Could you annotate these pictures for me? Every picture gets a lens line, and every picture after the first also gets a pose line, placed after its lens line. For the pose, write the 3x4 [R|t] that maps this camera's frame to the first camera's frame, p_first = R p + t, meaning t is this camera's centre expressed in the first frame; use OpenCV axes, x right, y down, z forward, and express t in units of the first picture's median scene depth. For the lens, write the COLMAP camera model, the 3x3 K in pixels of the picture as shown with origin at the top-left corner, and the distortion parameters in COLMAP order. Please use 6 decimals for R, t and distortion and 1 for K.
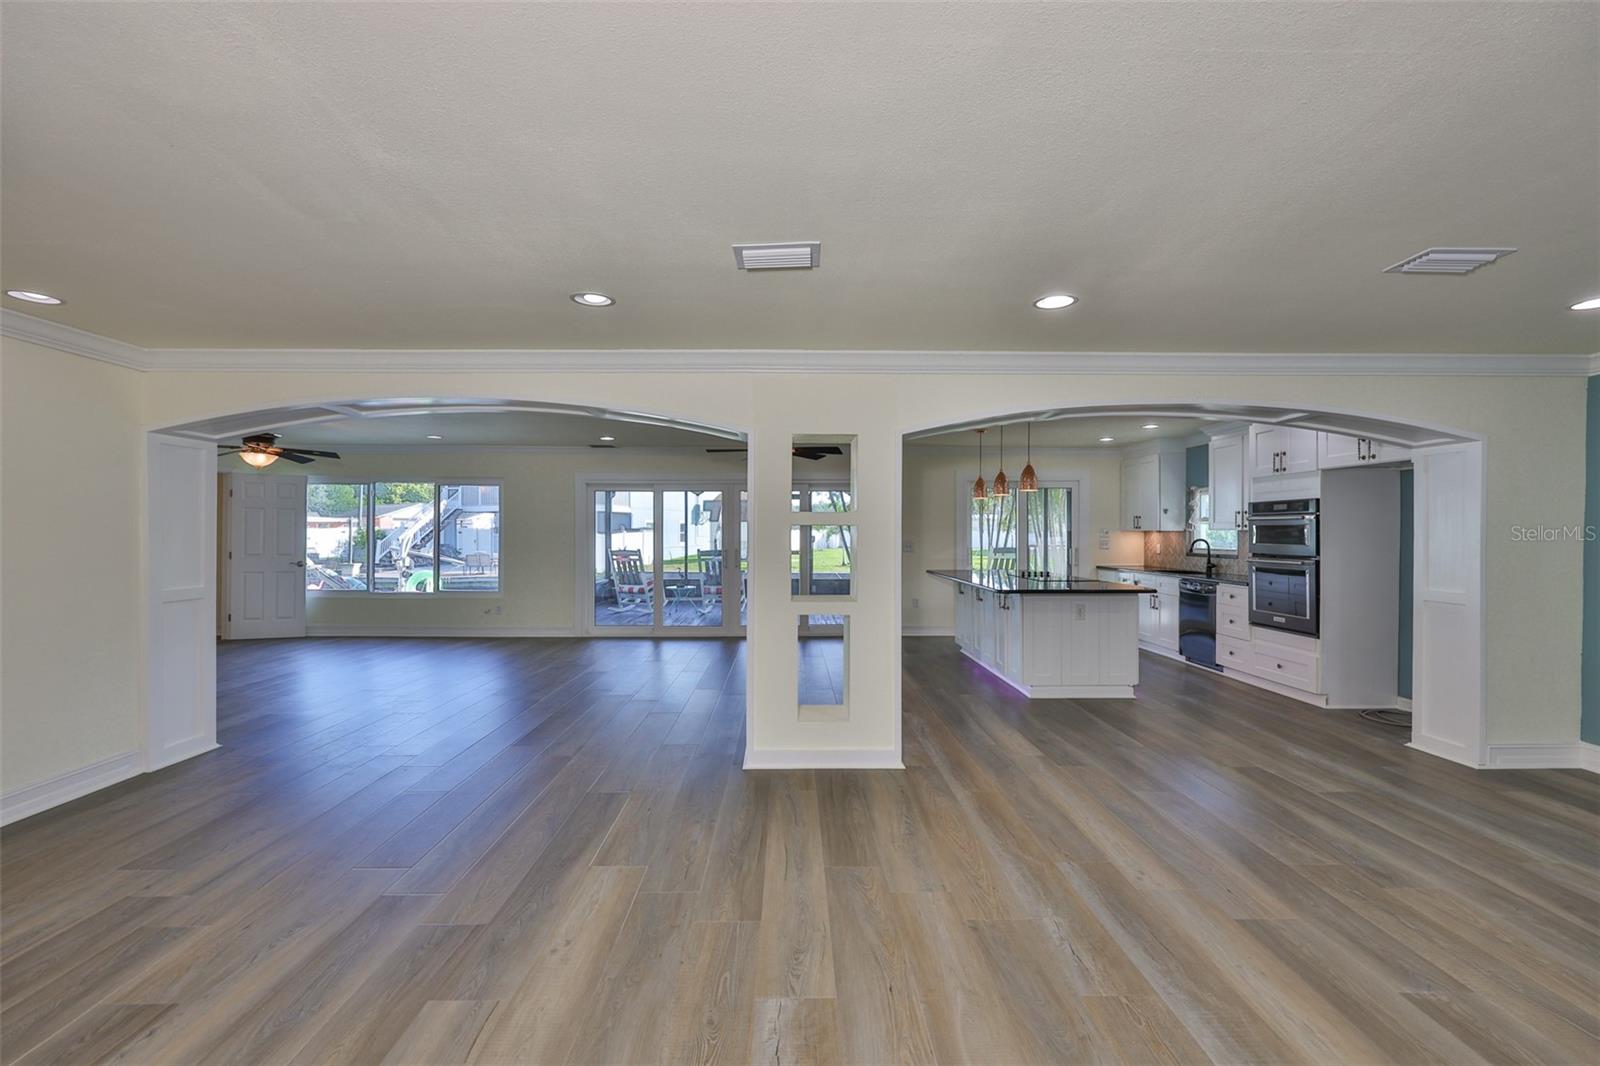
lens RADIAL K [[708.7, 0, 785.9], [0, 708.7, 532.4], [0, 0, 1]] dist [0.004812, 0.000067]
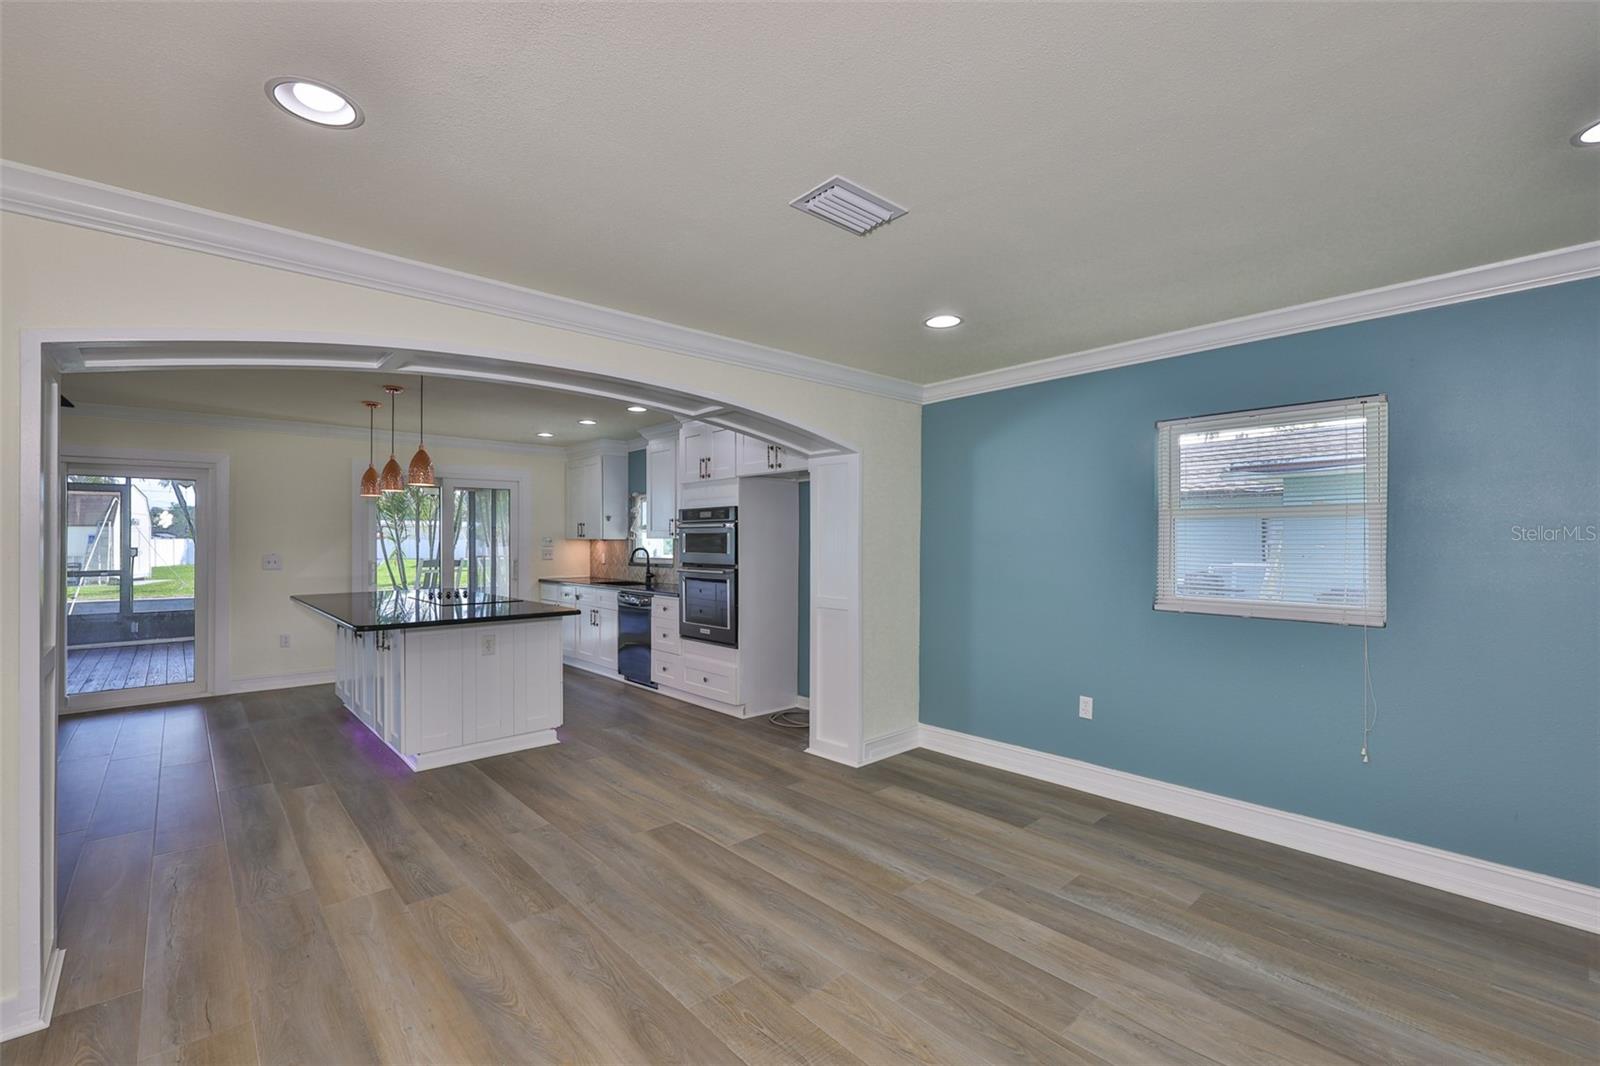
lens RADIAL K [[700.3, 0, 806.5], [0, 700.3, 536.0], [0, 0, 1]] dist [0.001120, 0.000288]
pose [[0.745209, 0.001201, 0.666830, 0.153985], [0.003327, 0.999979, -0.005520, -0.000788], [-0.666823, 0.006332, 0.745190, 0.188249]]
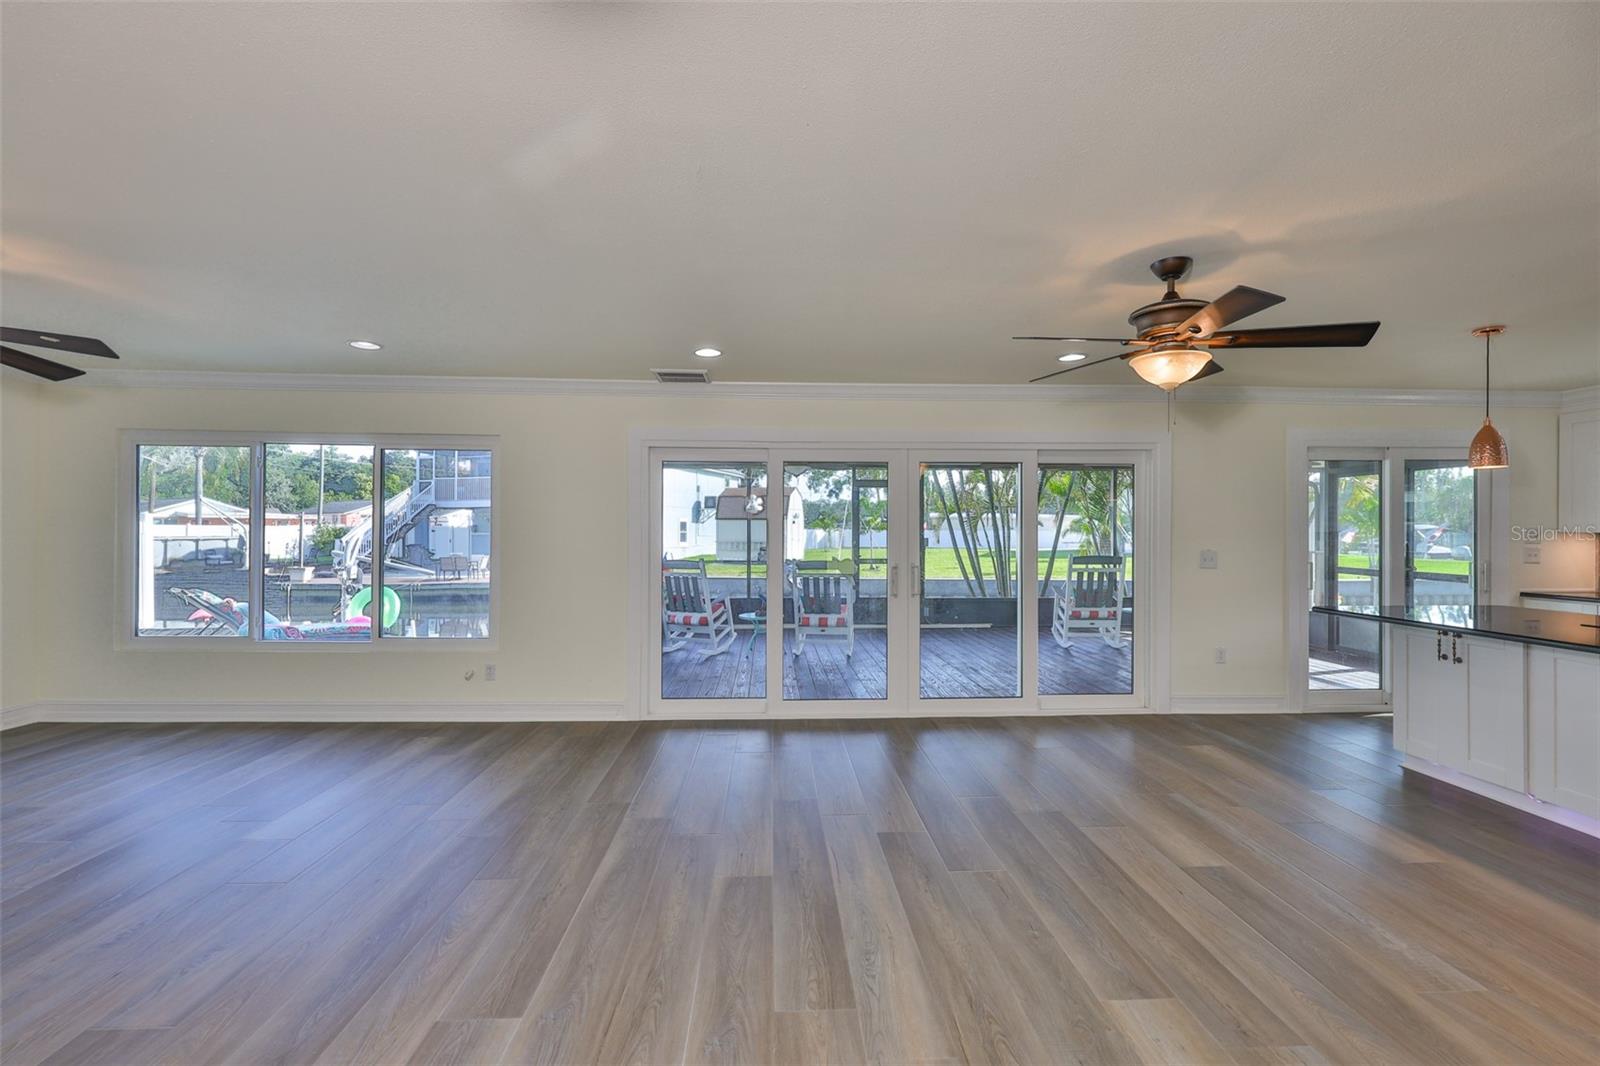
lens RADIAL K [[692.0, 0, 792.7], [0, 692.0, 527.4], [0, 0, 1]] dist [-0.003348, -0.000249]
pose [[0.998970, 0.002640, 0.045298, -0.287808], [-0.002392, 0.999982, -0.005528, -0.003500], [-0.045312, 0.005414, 0.998958, 0.672504]]
